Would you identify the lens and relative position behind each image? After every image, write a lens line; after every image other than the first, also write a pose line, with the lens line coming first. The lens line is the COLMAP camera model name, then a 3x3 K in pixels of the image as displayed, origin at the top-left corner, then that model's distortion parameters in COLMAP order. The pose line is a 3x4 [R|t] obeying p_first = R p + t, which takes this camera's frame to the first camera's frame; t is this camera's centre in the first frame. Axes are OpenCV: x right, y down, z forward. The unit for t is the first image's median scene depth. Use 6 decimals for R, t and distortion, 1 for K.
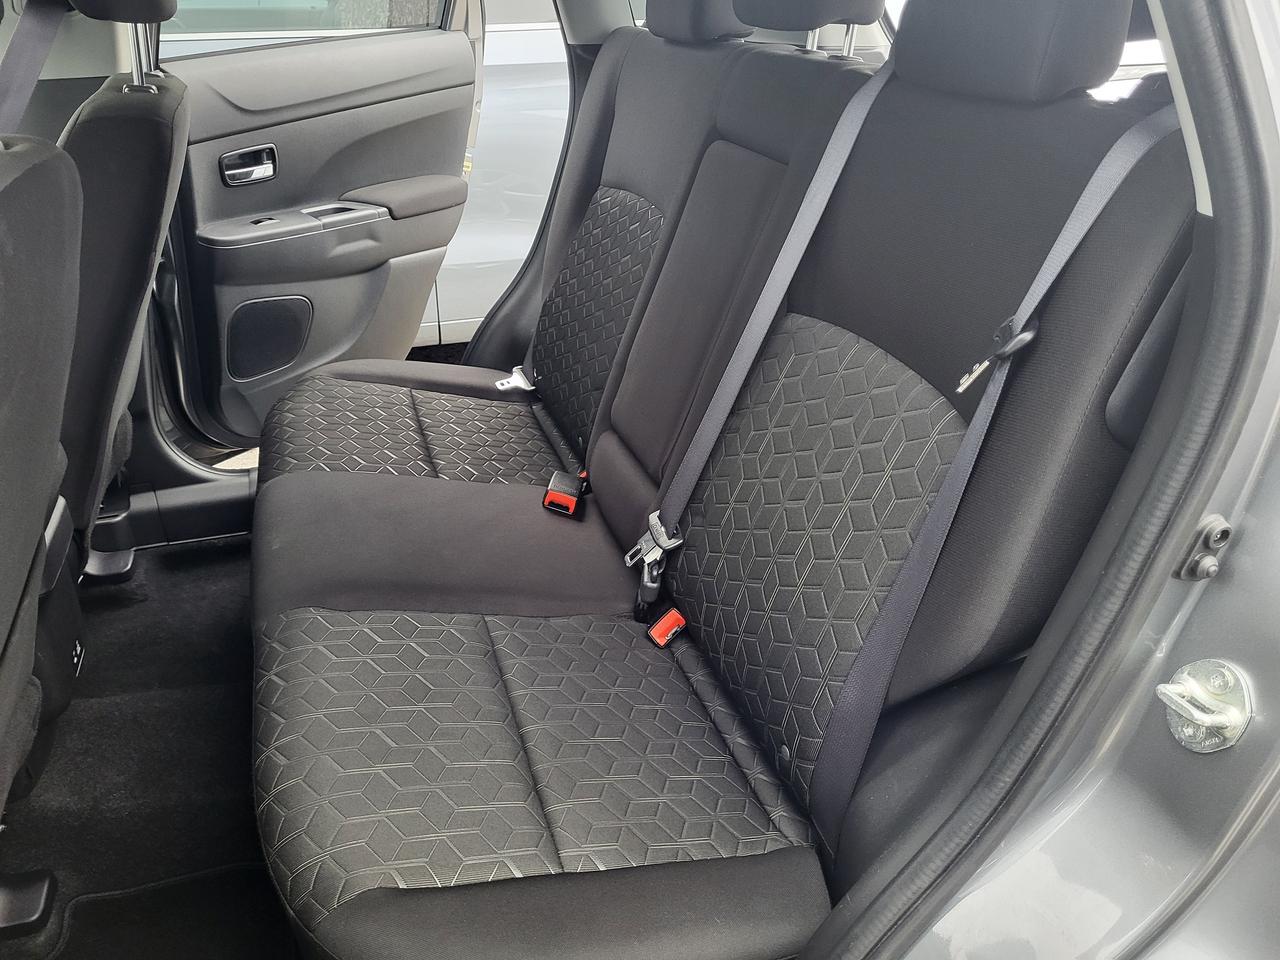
lens RADIAL K [[962.5, 0, 642.6], [0, 962.5, 472.0], [0, 0, 1]] dist [0.053653, -0.052986]
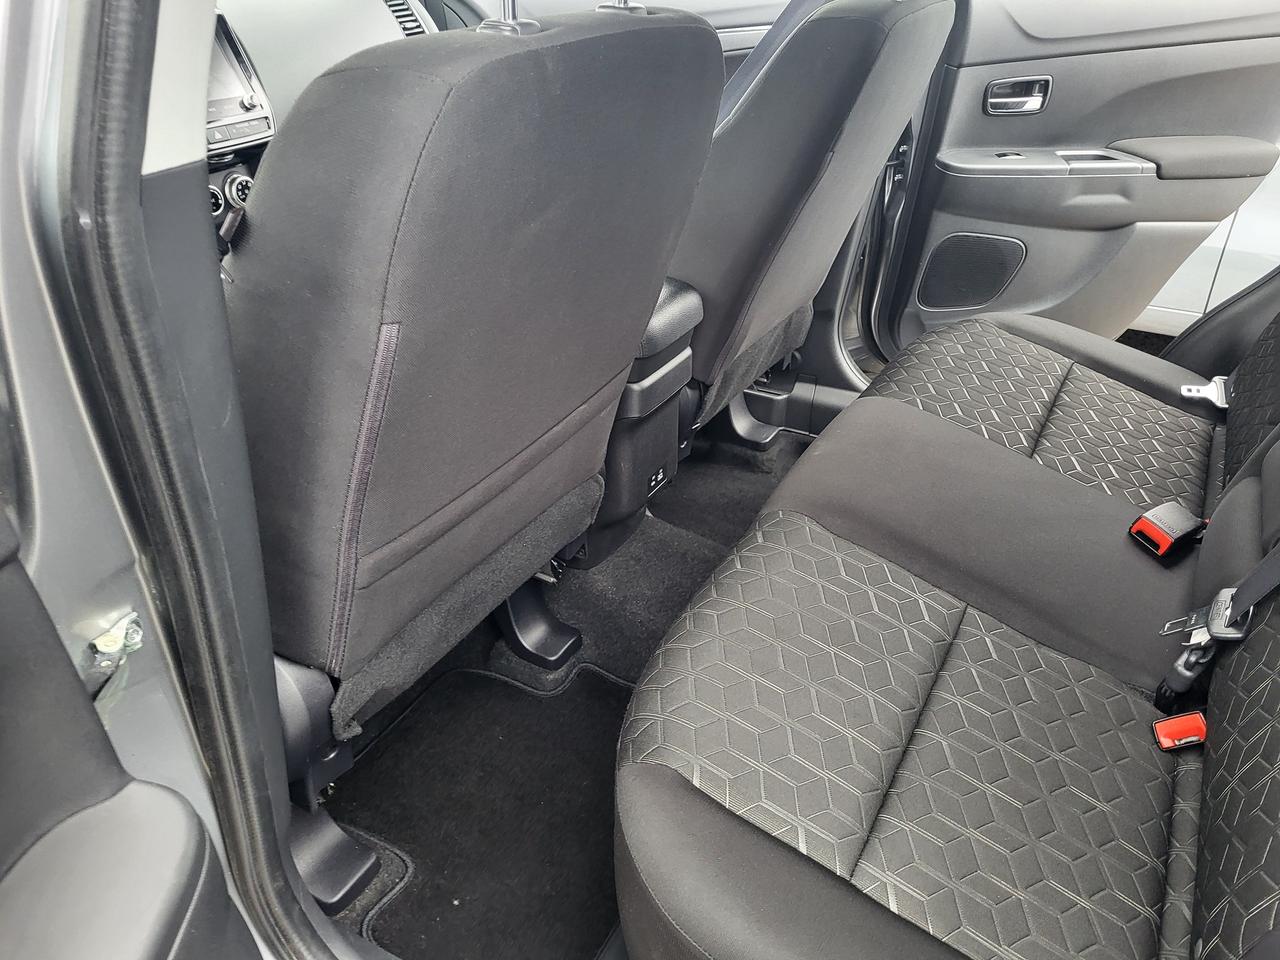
lens RADIAL K [[962.5, 0, 642.6], [0, 962.5, 472.0], [0, 0, 1]] dist [0.053653, -0.052986]
pose [[0.675744, 0.366369, -0.639644, 0.100467], [-0.338733, 0.925031, 0.171980, -0.011093], [0.654699, 0.100454, 0.749185, 0.075106]]
